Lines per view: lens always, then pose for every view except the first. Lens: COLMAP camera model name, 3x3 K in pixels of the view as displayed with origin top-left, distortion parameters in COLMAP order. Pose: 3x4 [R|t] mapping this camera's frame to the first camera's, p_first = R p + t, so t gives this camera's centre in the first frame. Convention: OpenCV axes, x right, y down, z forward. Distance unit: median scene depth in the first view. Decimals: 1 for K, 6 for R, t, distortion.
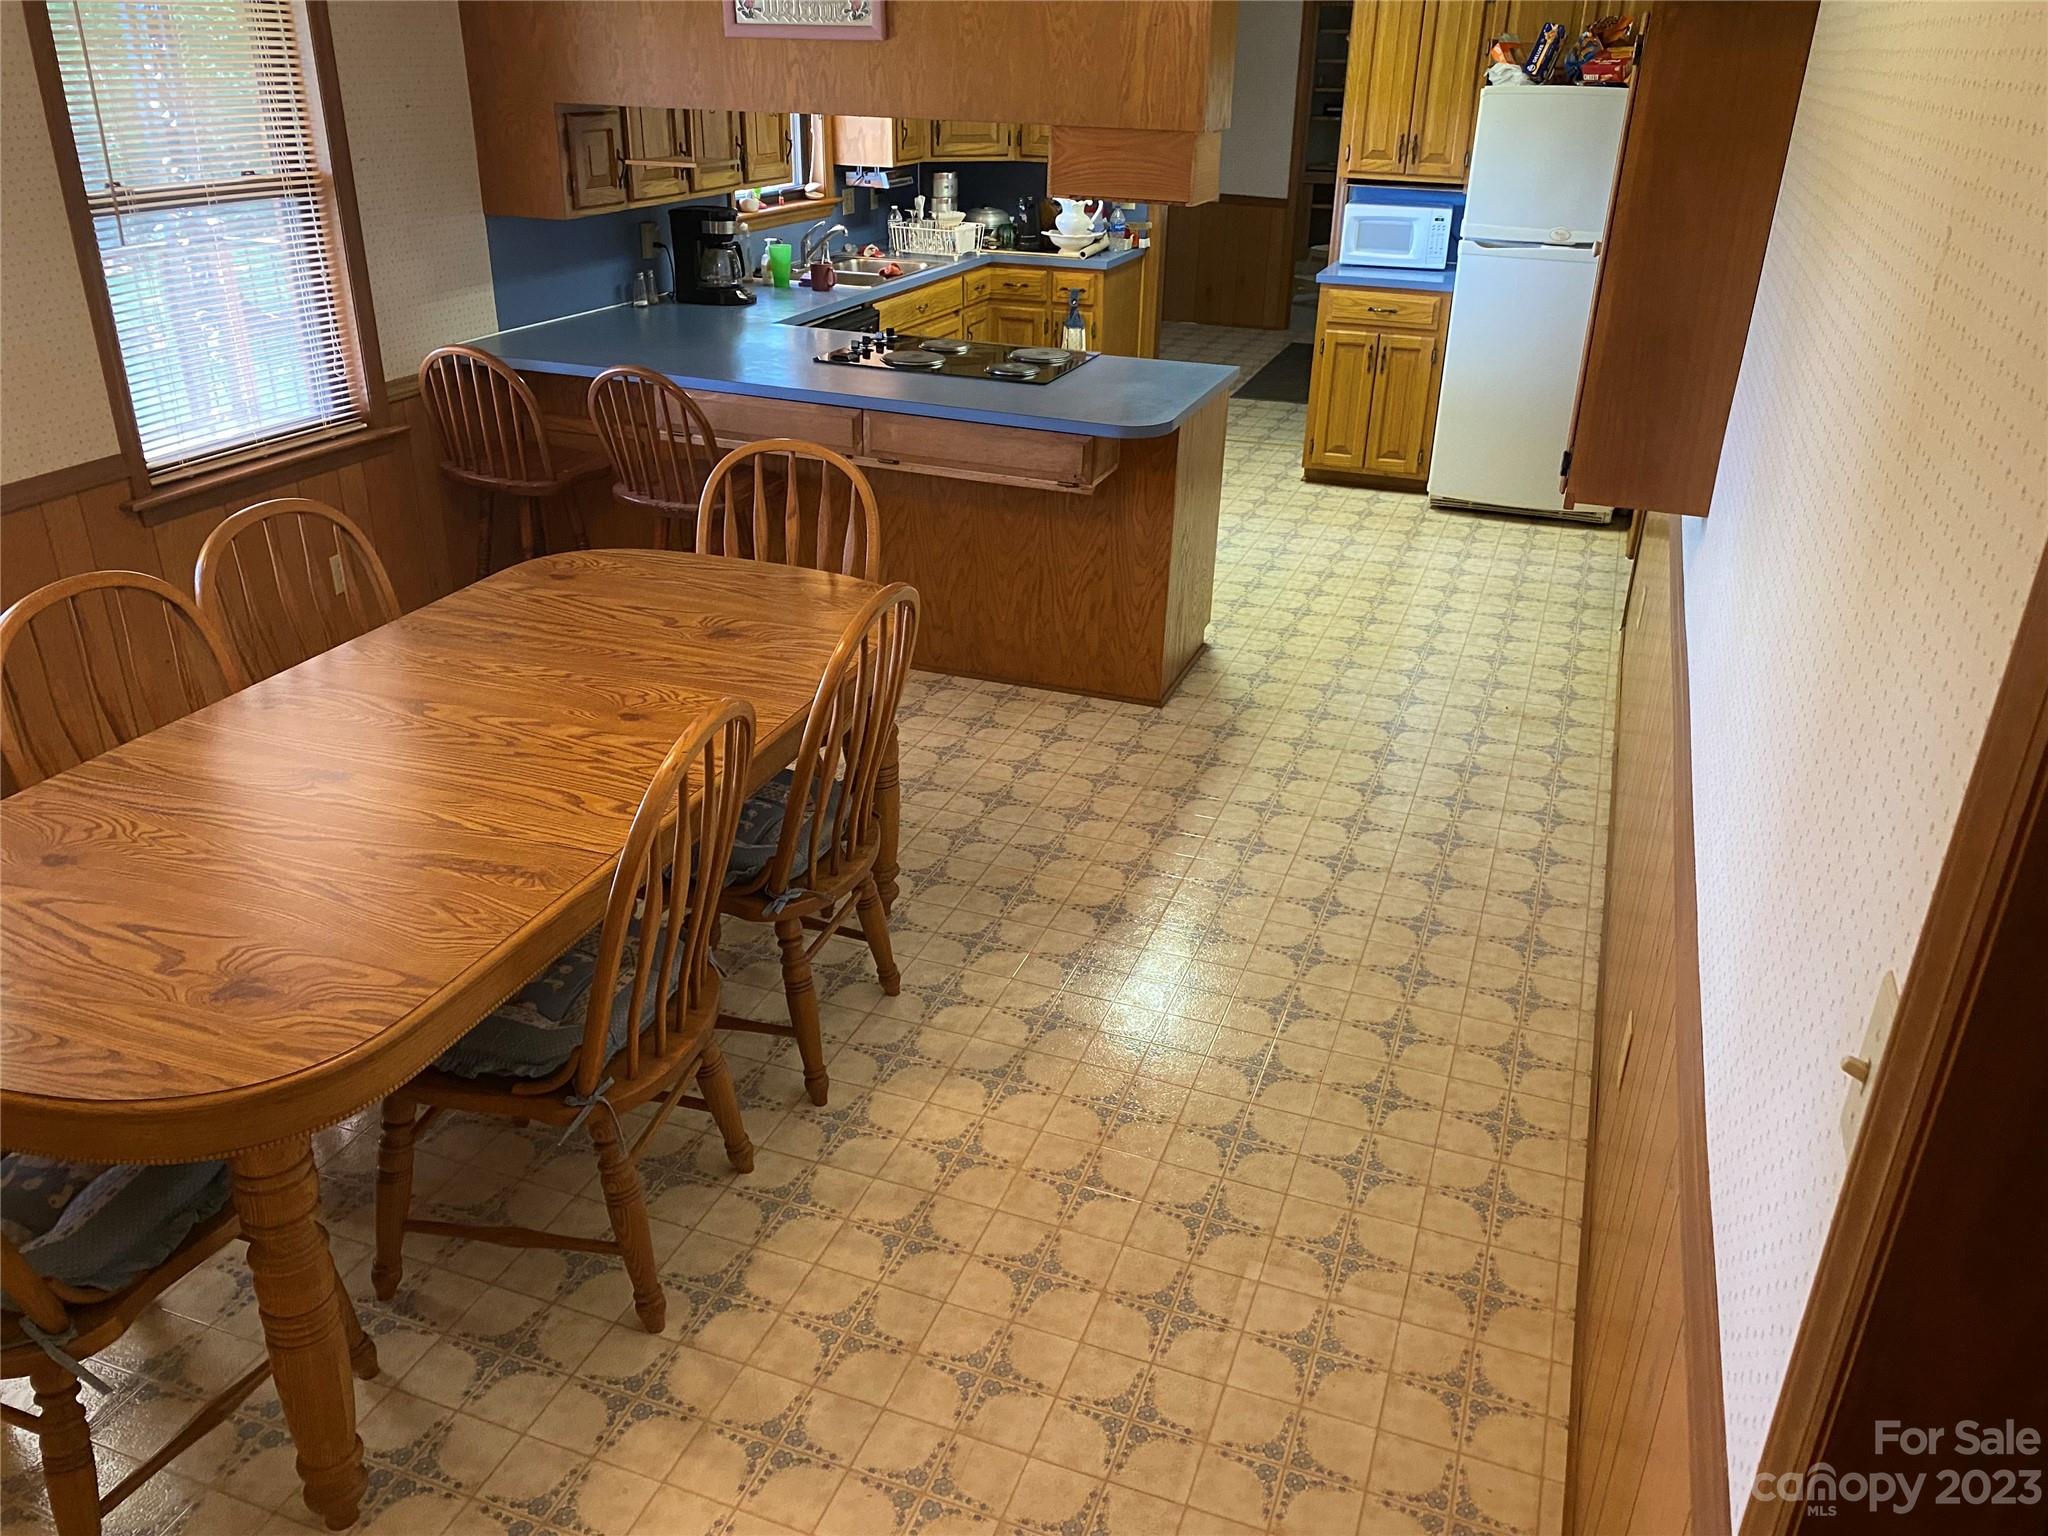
lens RADIAL K [[1559.6, 0, 1029.1], [0, 1559.6, 760.0], [0, 0, 1]] dist [0.049117, -0.060578]
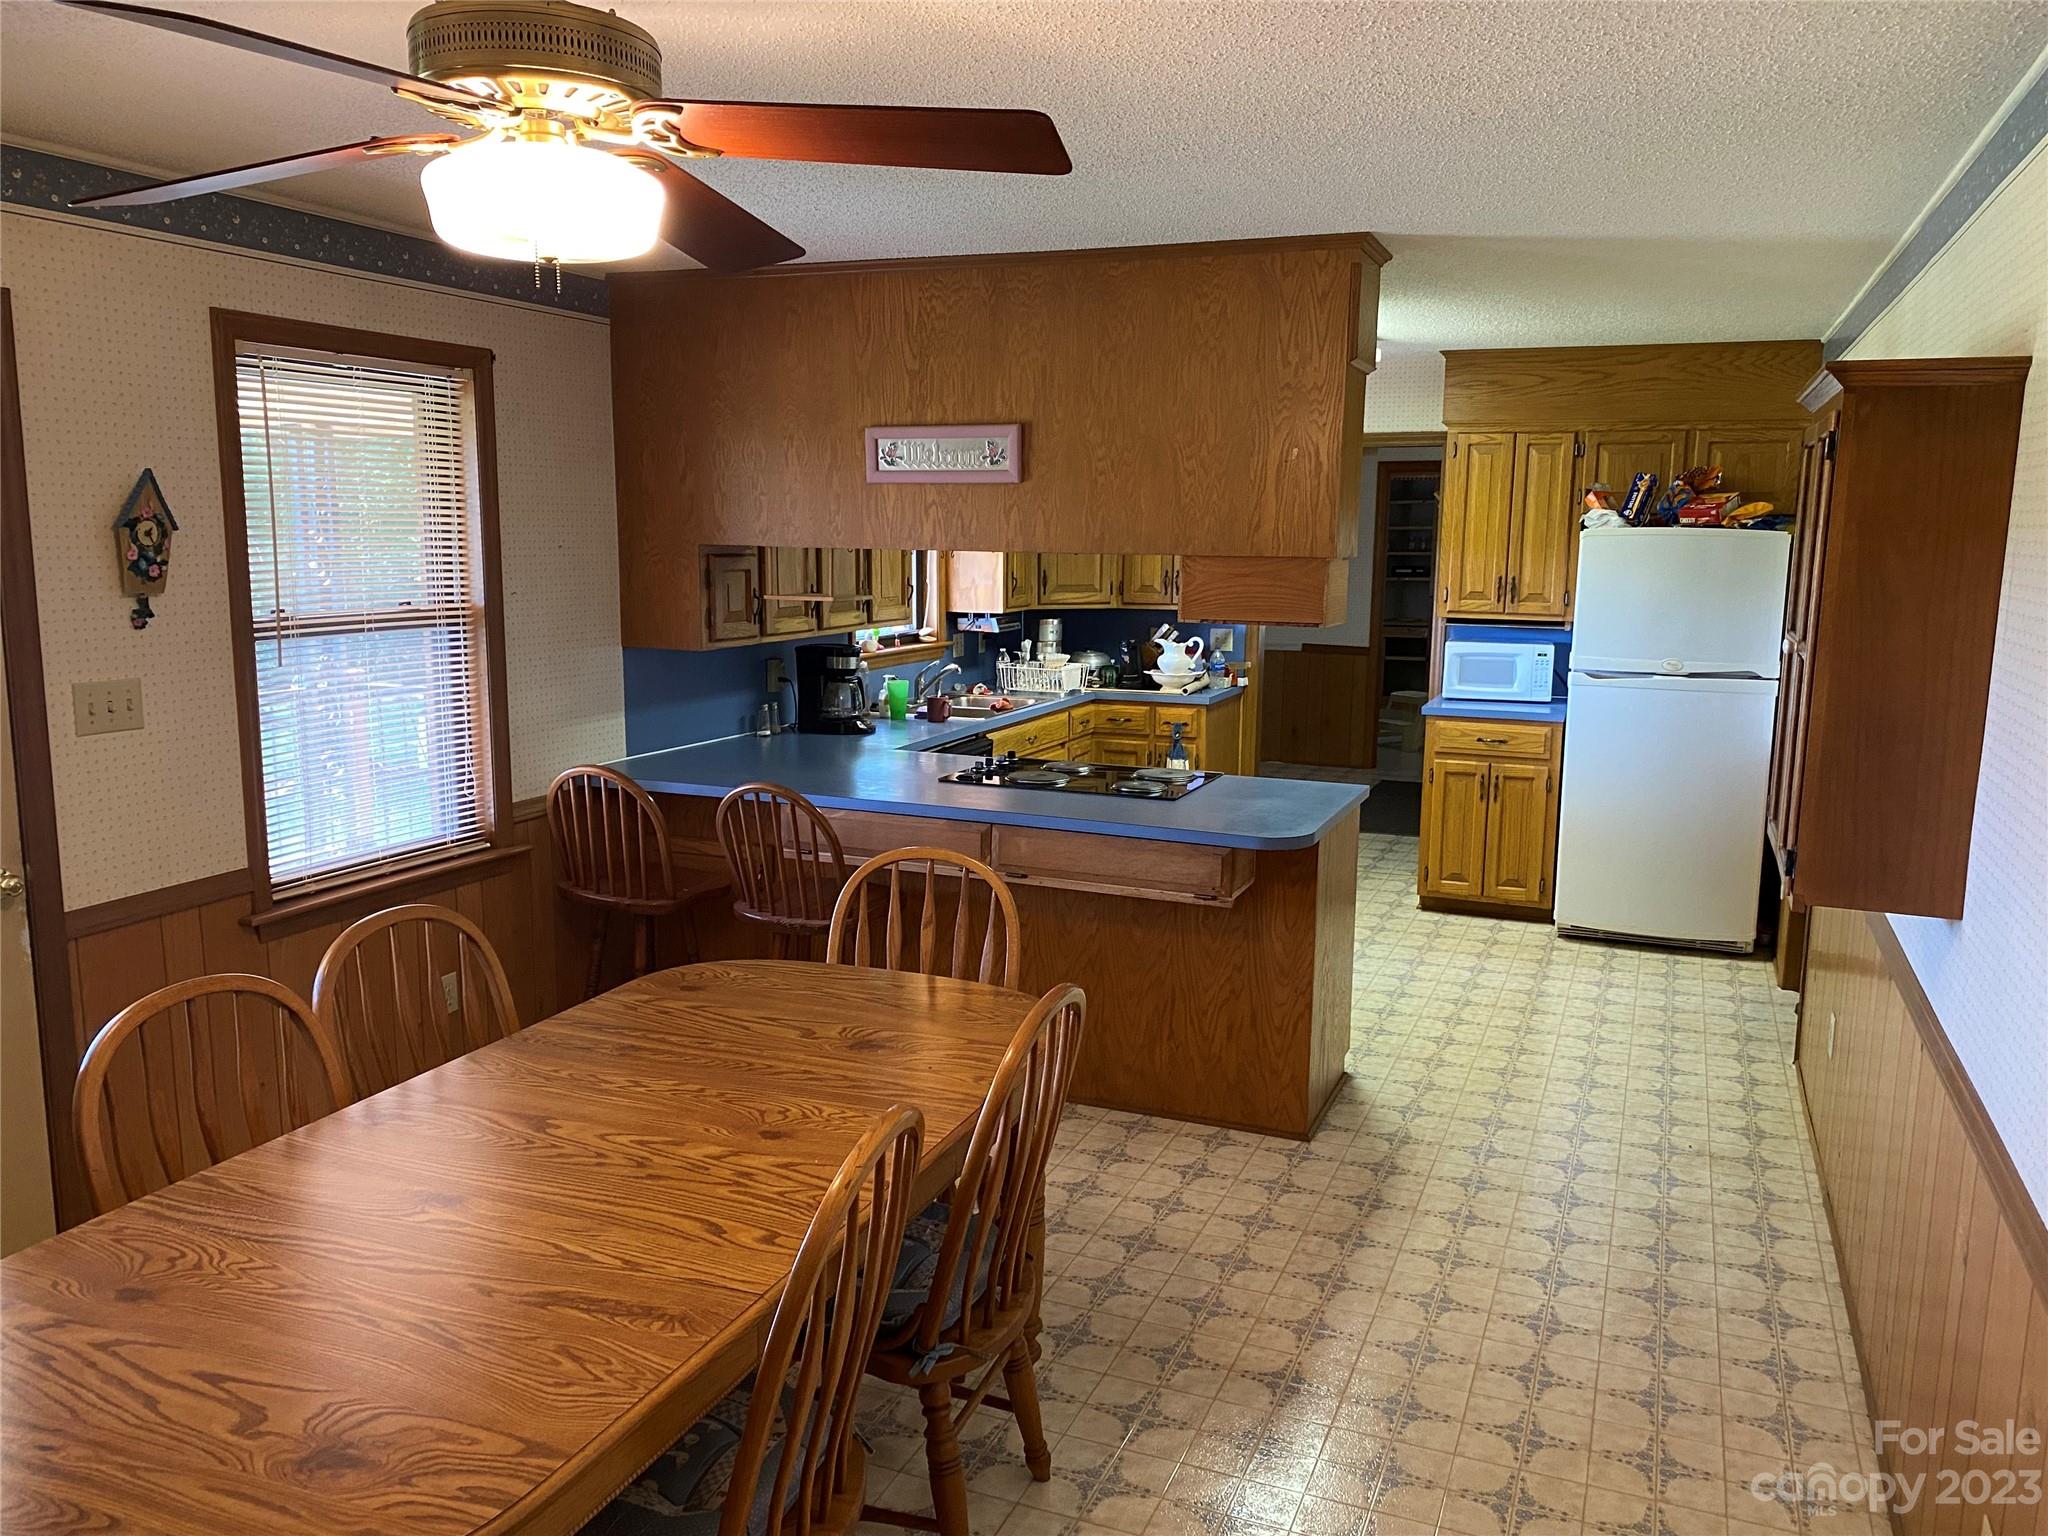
lens RADIAL K [[1559.6, 0, 1025.3], [0, 1559.6, 764.5], [0, 0, 1]] dist [0.049117, -0.060578]
pose [[0.999095, -0.004605, -0.042279, -0.049325], [-0.007310, 0.960726, -0.277402, 0.011337], [0.041896, 0.277460, 0.959823, 0.060079]]
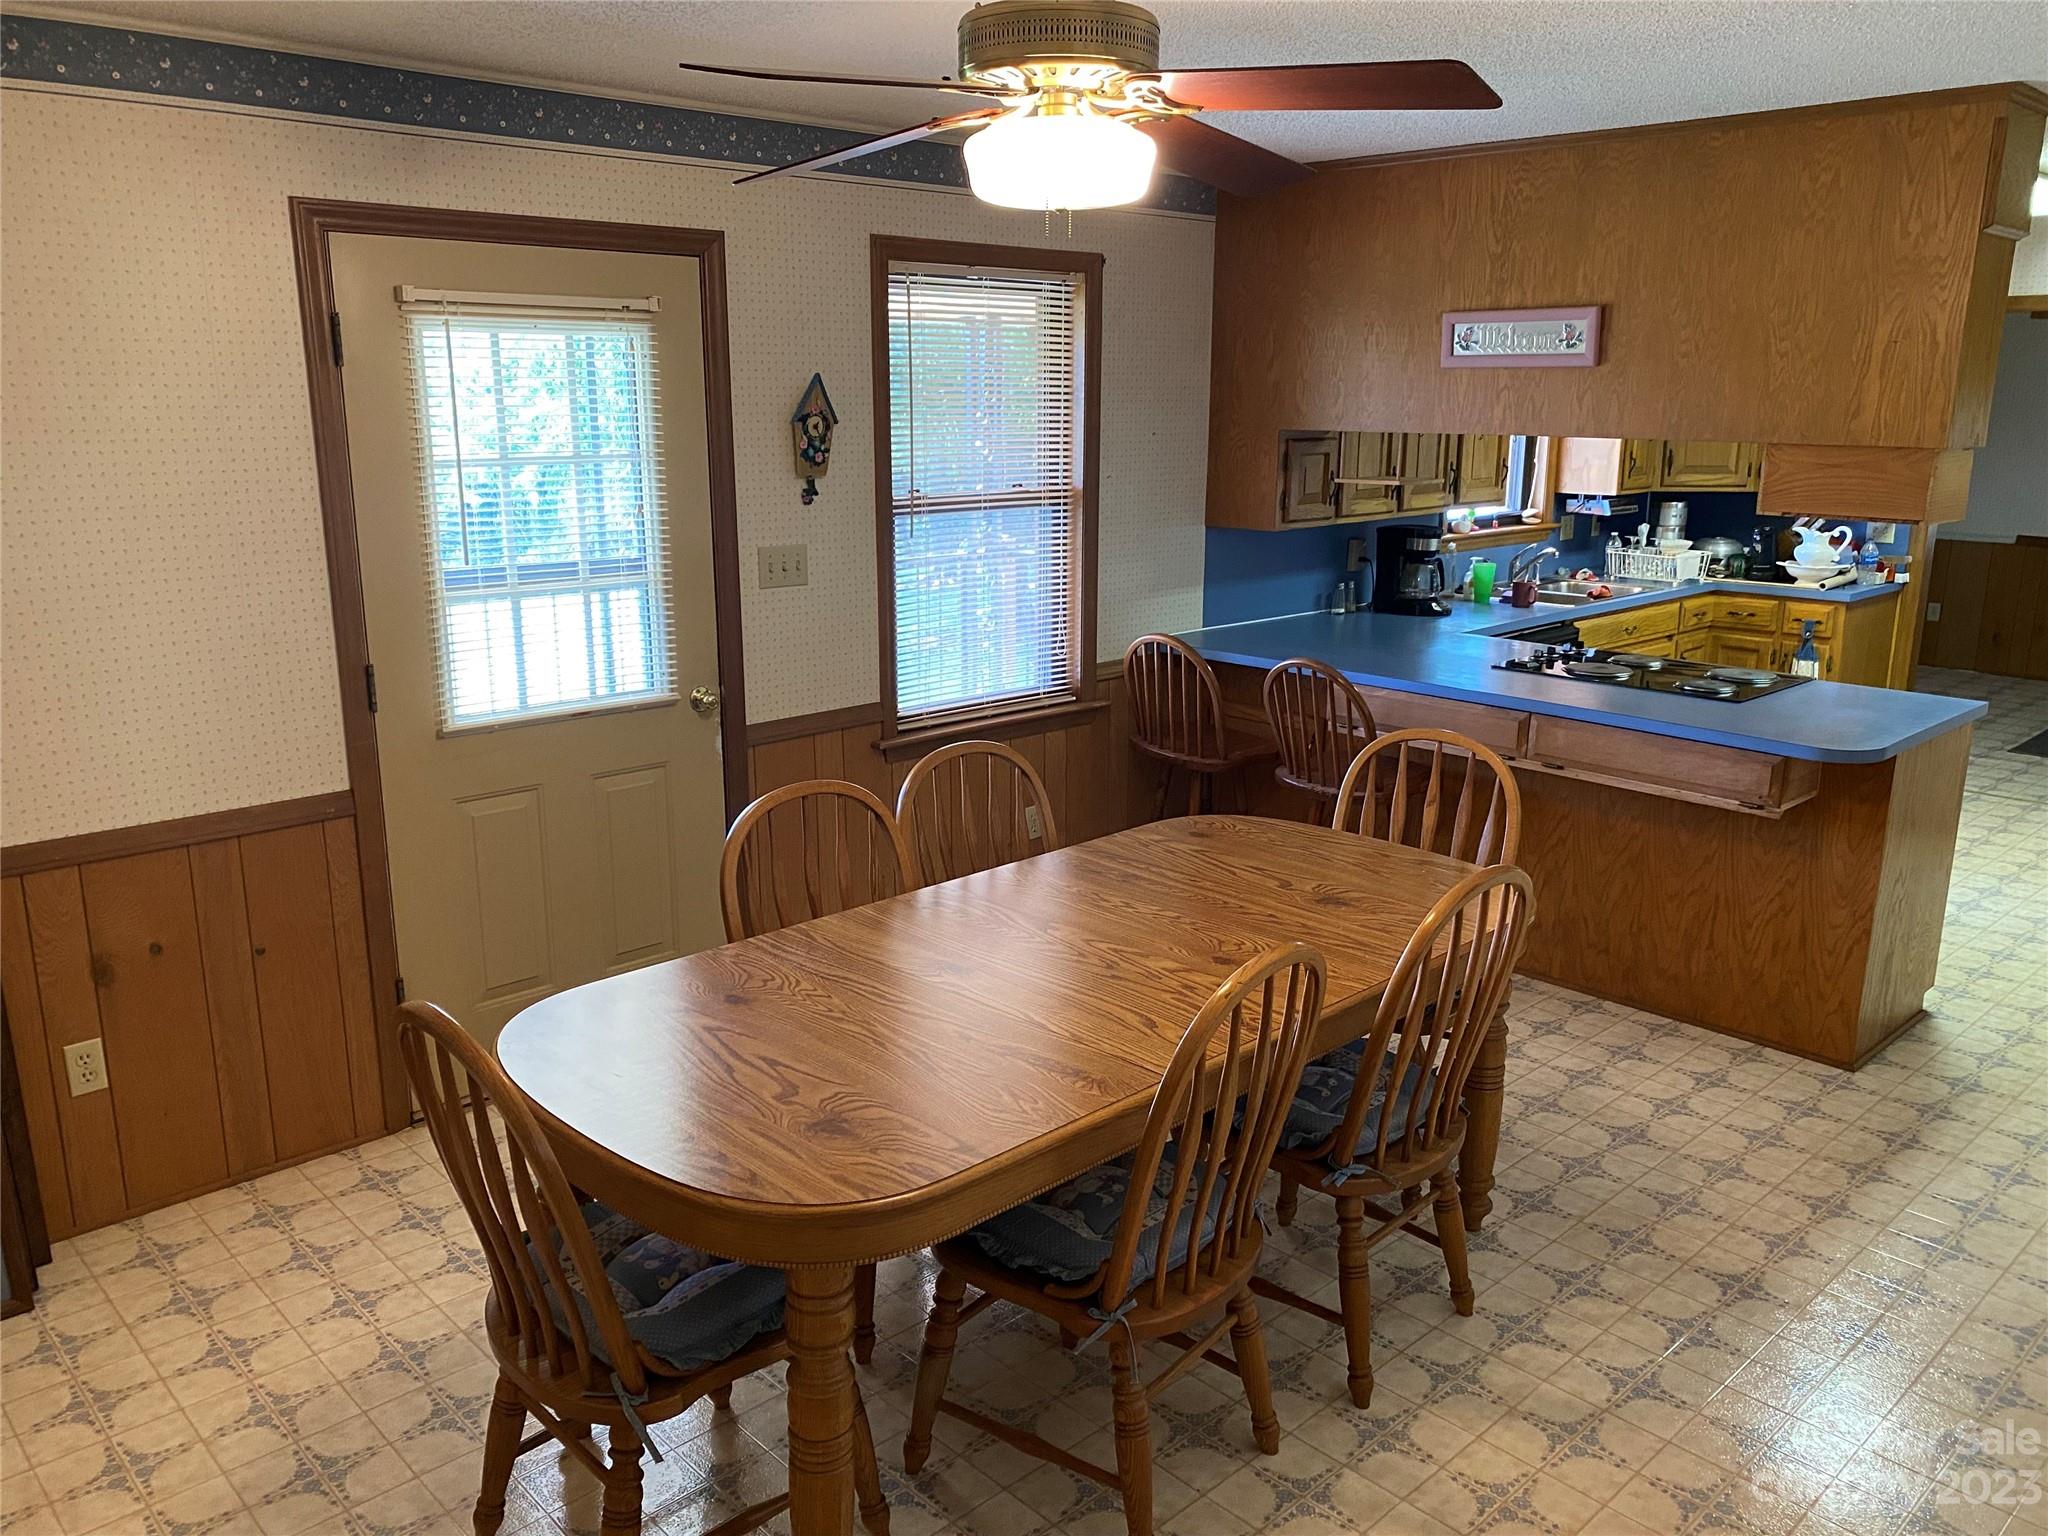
lens RADIAL K [[1559.6, 0, 1023.2], [0, 1559.6, 761.2], [0, 0, 1]] dist [0.049117, -0.060578]
pose [[0.895138, 0.086399, -0.437337, 0.047387], [-0.173027, 0.971464, -0.162231, 0.023943], [0.410840, 0.220890, 0.884544, -0.001665]]
